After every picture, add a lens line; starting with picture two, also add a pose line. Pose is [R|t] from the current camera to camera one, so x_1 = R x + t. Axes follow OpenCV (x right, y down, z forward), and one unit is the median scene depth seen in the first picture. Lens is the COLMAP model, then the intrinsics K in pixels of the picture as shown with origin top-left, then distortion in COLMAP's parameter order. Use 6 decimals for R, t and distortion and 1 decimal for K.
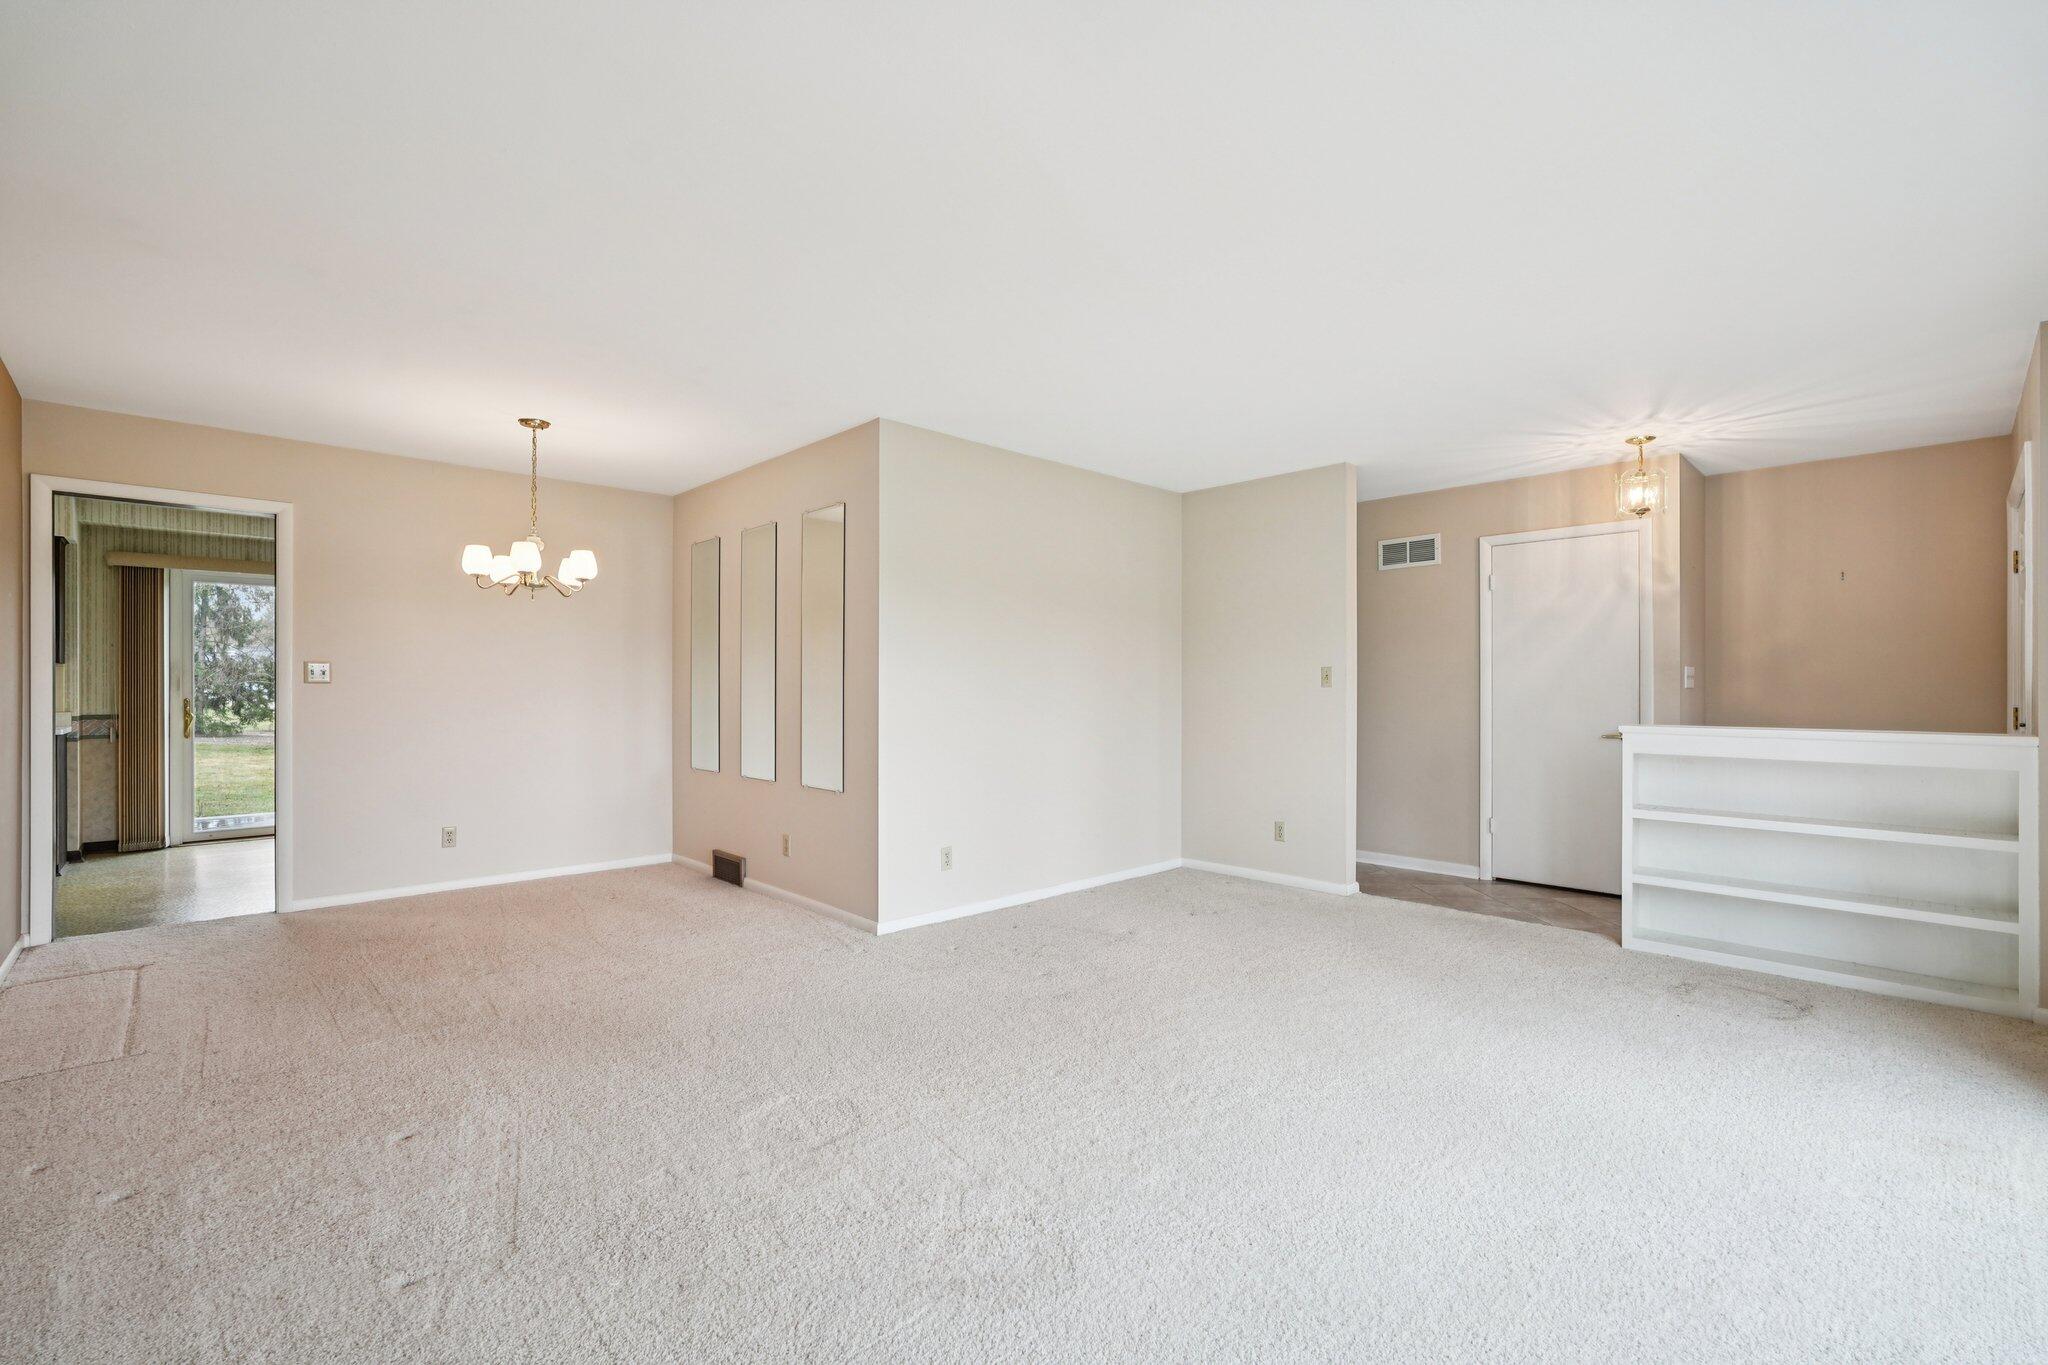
lens RADIAL K [[892.5, 0, 1031.7], [0, 892.5, 676.9], [0, 0, 1]] dist [-0.009915, 0.003939]
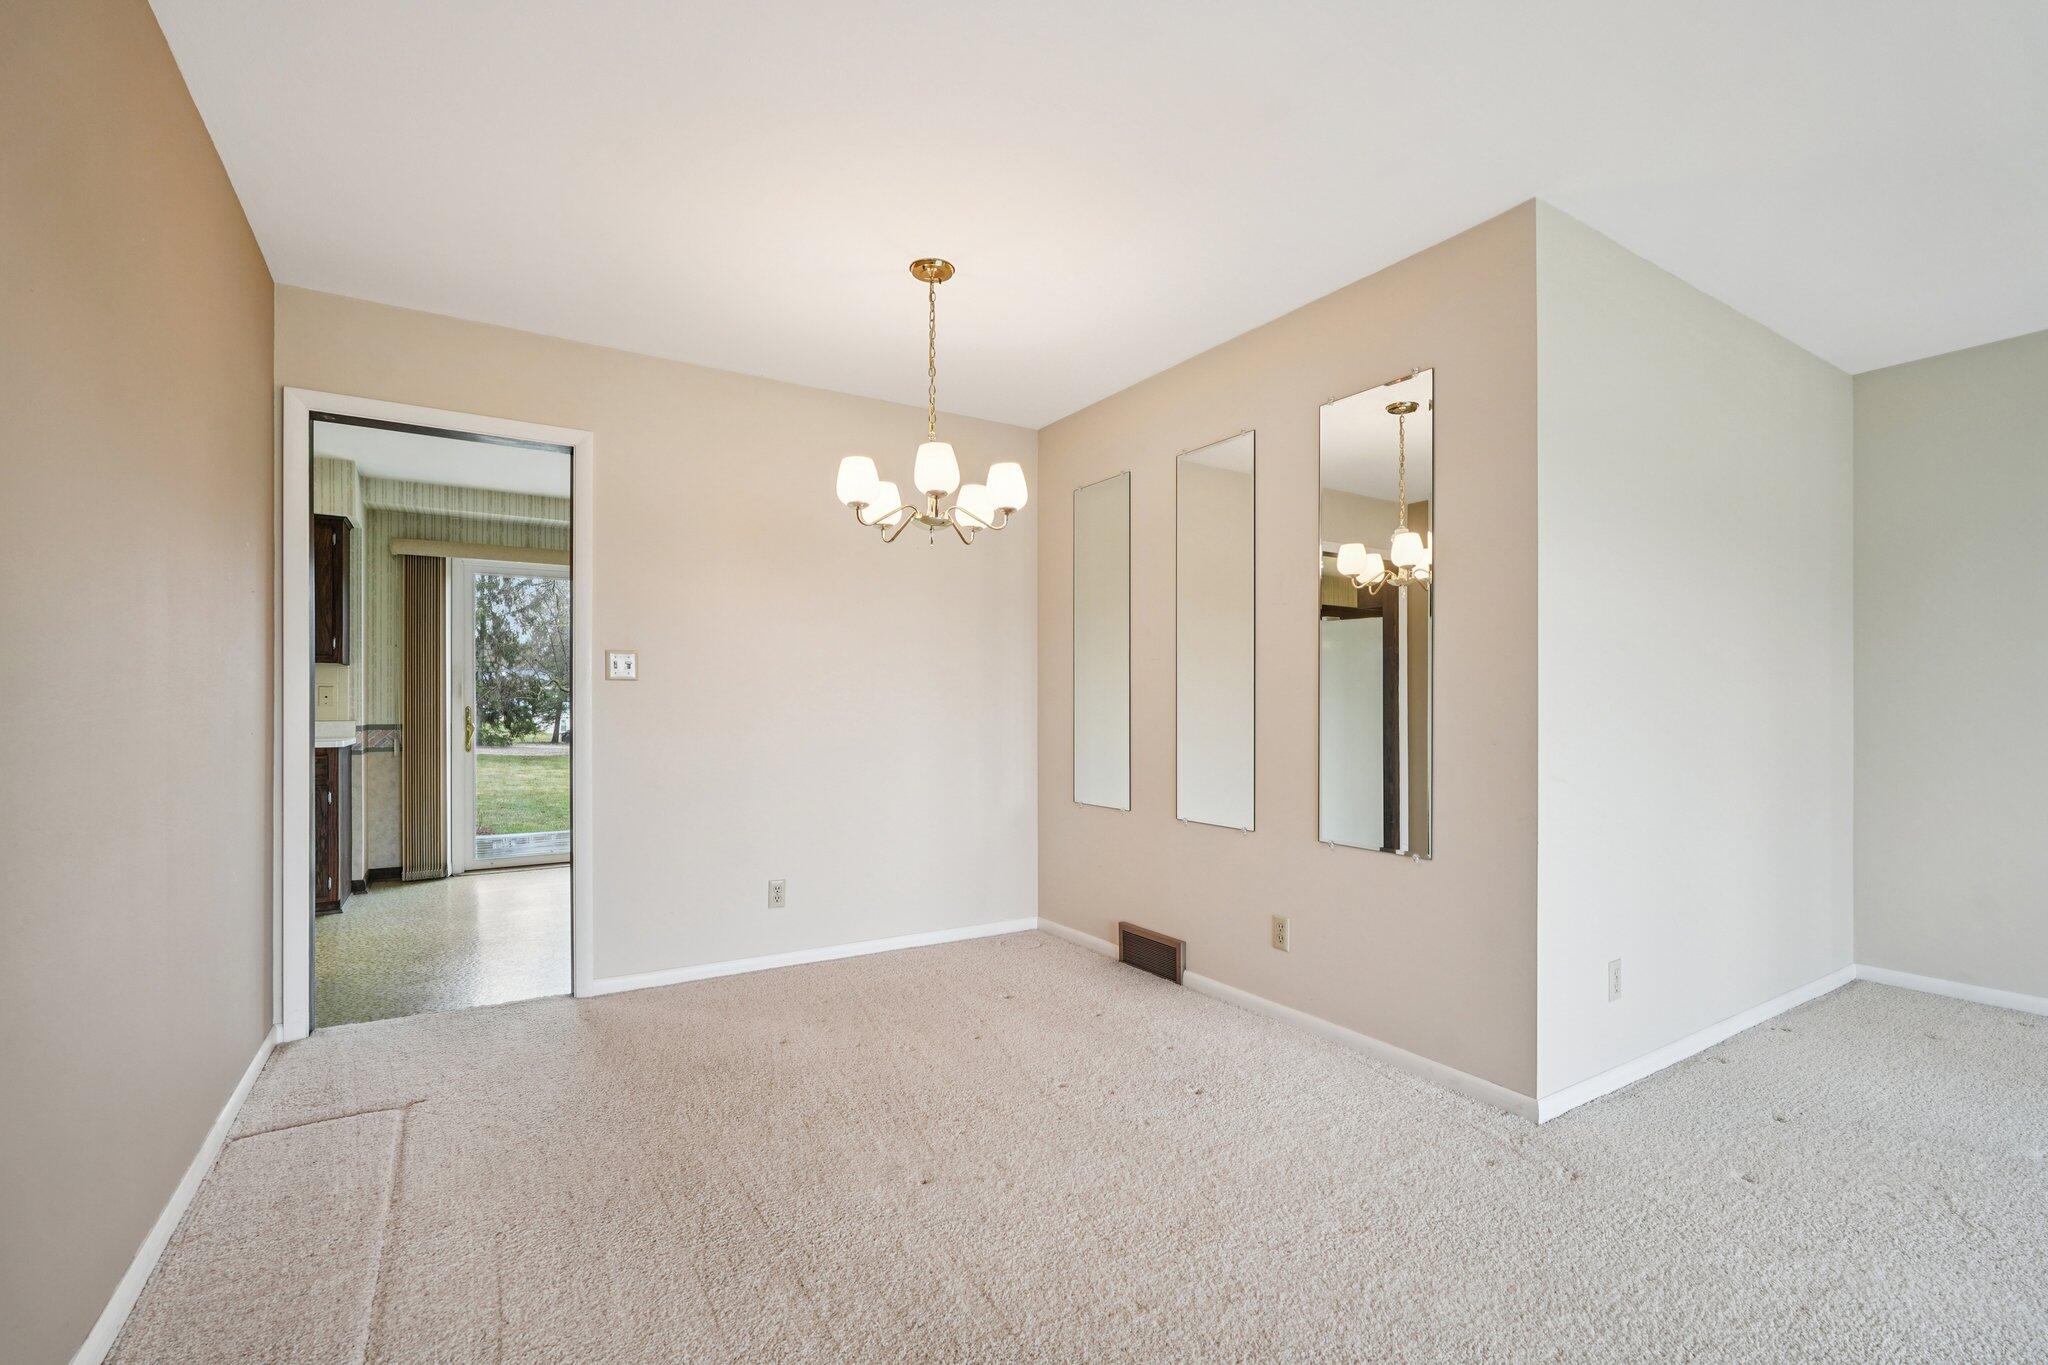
lens RADIAL K [[892.5, 0, 1025.2], [0, 892.5, 692.2], [0, 0, 1]] dist [-0.009915, 0.003939]
pose [[0.979596, -0.002886, -0.200957, -0.257003], [0.002426, 0.999994, -0.002535, 0.014881], [0.200963, 0.001996, 0.979597, 0.270896]]
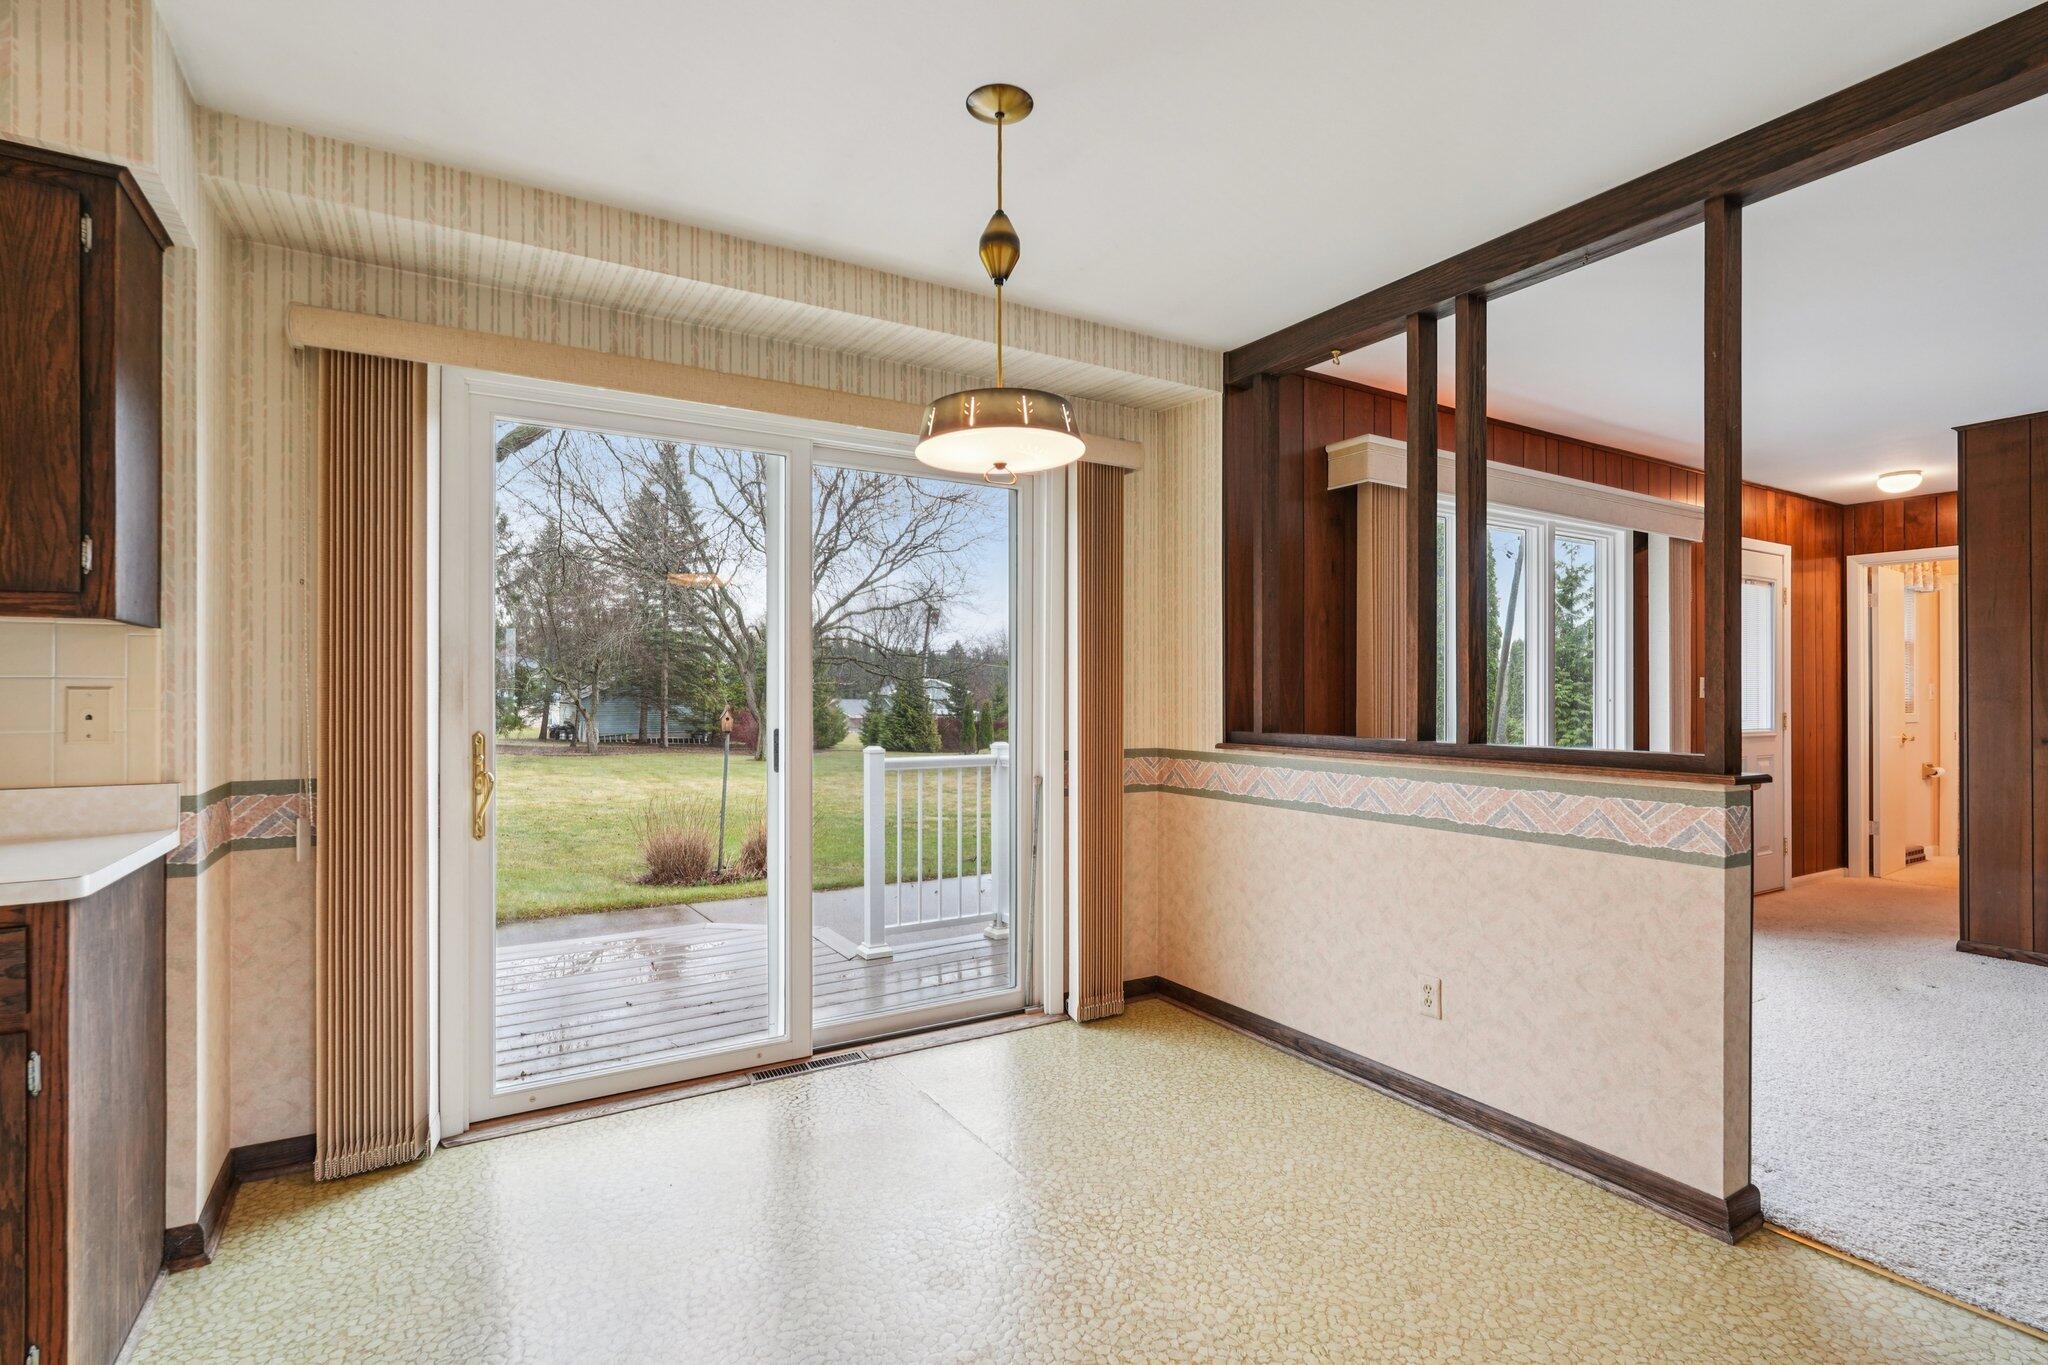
lens RADIAL K [[965.8, 0, 1022.1], [0, 965.8, 679.7], [0, 0, 1]] dist [-0.004210, 0.001793]
pose [[0.975811, -0.002106, -0.218605, -0.702558], [0.001224, 0.999991, -0.004171, 0.004825], [0.218611, 0.003803, 0.975805, 0.717701]]
